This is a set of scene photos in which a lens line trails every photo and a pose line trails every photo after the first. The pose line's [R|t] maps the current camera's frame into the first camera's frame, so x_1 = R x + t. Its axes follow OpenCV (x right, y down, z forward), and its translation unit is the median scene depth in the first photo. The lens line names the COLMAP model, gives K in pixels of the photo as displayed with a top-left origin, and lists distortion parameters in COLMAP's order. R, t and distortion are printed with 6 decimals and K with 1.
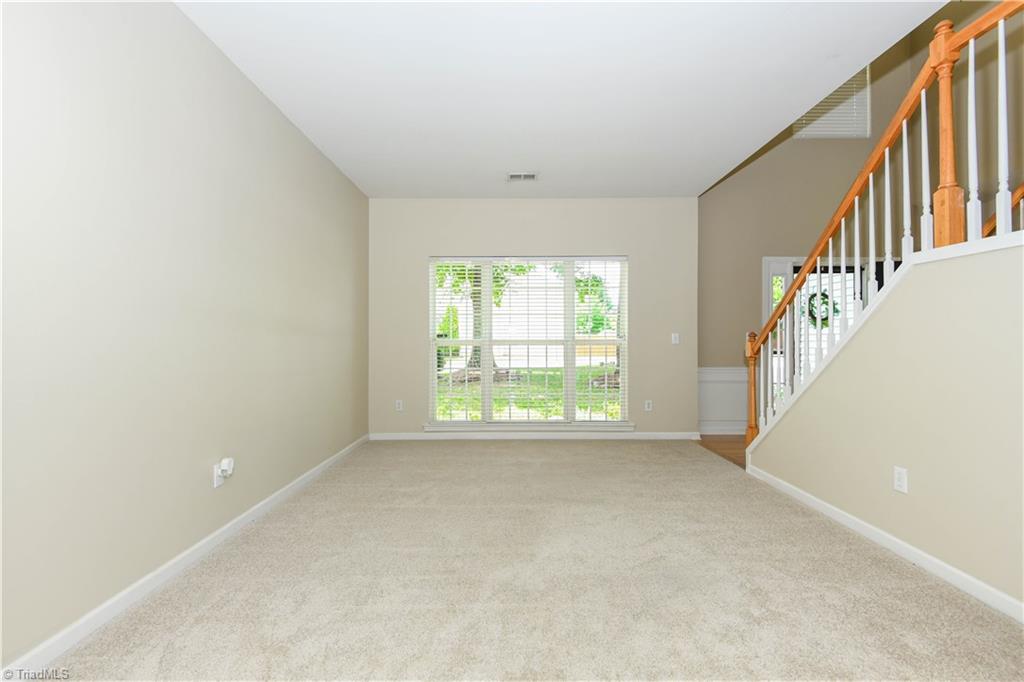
lens RADIAL K [[462.4, 0, 512.0], [0, 462.4, 341.0], [0, 0, 1]] dist [-0.000385, -0.000010]
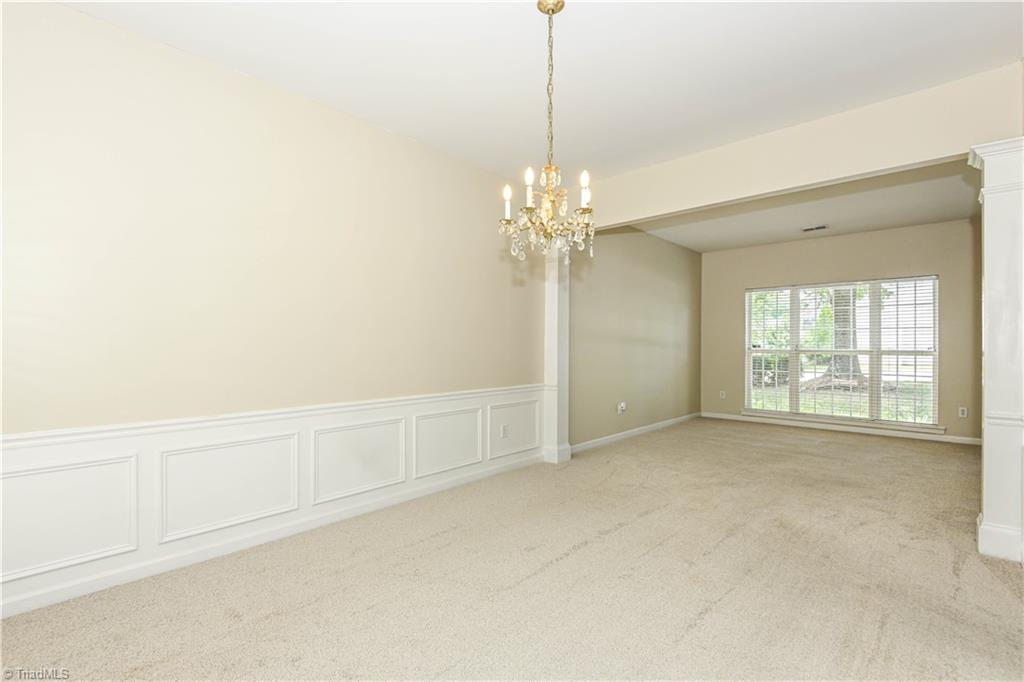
lens RADIAL K [[470.8, 0, 512.0], [0, 470.8, 341.0], [0, 0, 1]] dist [-0.000015, -0.000001]
pose [[0.731628, -0.005777, -0.681680, 0.276453], [-0.005478, 0.999882, -0.014353, -0.005055], [0.681682, 0.014236, 0.731510, -0.525559]]
